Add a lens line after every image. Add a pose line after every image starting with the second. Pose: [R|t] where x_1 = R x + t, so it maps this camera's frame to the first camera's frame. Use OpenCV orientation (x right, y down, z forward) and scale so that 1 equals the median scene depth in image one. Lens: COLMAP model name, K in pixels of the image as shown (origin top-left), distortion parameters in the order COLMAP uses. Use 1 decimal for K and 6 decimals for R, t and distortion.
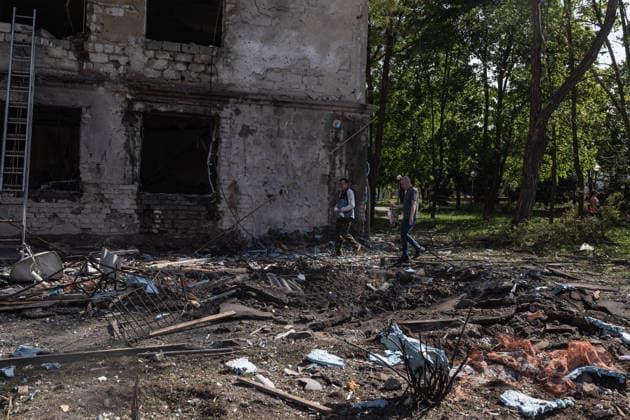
lens RADIAL K [[596.2, 0, 320.9], [0, 596.2, 202.2], [0, 0, 1]] dist [0.001607, 0.000000]
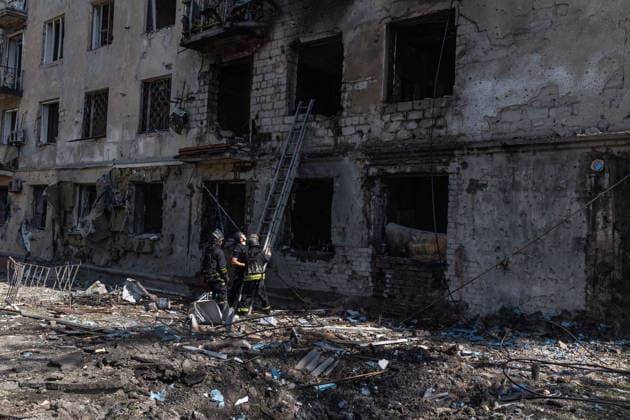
lens RADIAL K [[596.2, 0, 314.2], [0, 596.2, 206.7], [0, 0, 1]] dist [0.001607, 0.000000]
pose [[0.495177, -0.046994, -0.867520, 0.500187], [-0.043373, 0.995954, -0.078709, -0.014025], [0.867709, 0.076601, 0.491135, 0.392540]]
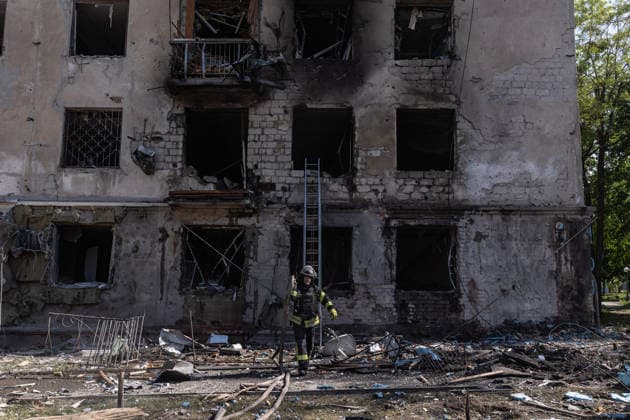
lens RADIAL K [[585.2, 0, 324.8], [0, 585.2, 209.3], [0, 0, 1]] dist [0.000295, 0.000000]
pose [[0.940725, -0.071787, -0.331485, -0.023830], [0.019463, 0.987159, -0.158548, 0.007244], [0.338610, 0.142699, 0.930043, -0.215892]]
